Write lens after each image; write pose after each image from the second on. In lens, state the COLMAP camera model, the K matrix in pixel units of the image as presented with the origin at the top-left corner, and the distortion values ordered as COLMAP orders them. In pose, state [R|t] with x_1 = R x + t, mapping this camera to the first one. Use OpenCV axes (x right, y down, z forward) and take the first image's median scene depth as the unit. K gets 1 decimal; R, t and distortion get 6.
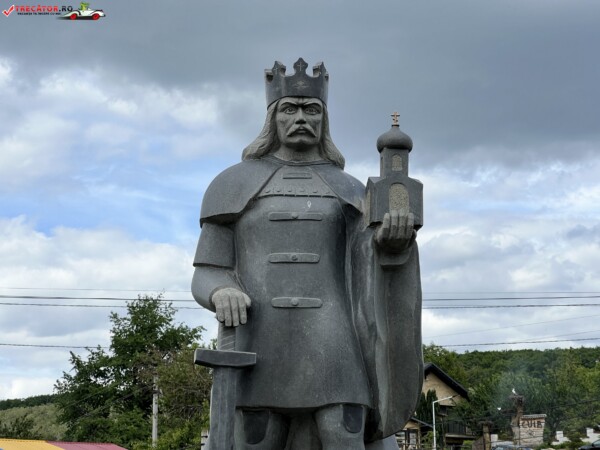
lens RADIAL K [[1371.3, 0, 330.4], [0, 1371.3, 159.5], [0, 0, 1]] dist [-0.262316, 2.208634]
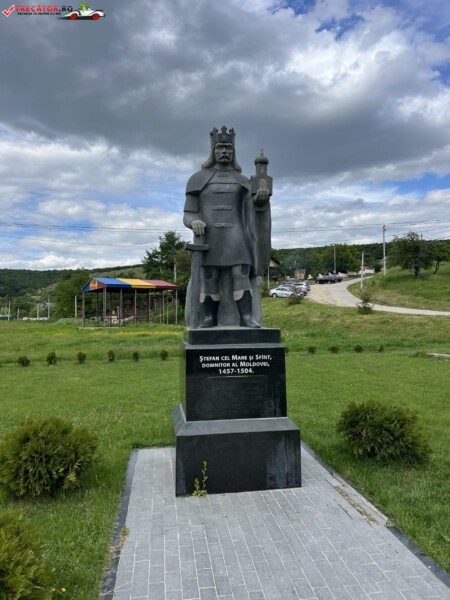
lens RADIAL K [[449.1, 0, 225.5], [0, 449.1, 296.9], [0, 0, 1]] dist [0.057467, -0.070203]
pose [[0.999870, -0.006311, -0.014830, -0.008609], [0.009715, 0.970199, 0.242113, 0.028079], [0.012860, -0.242226, 0.970135, 0.130283]]
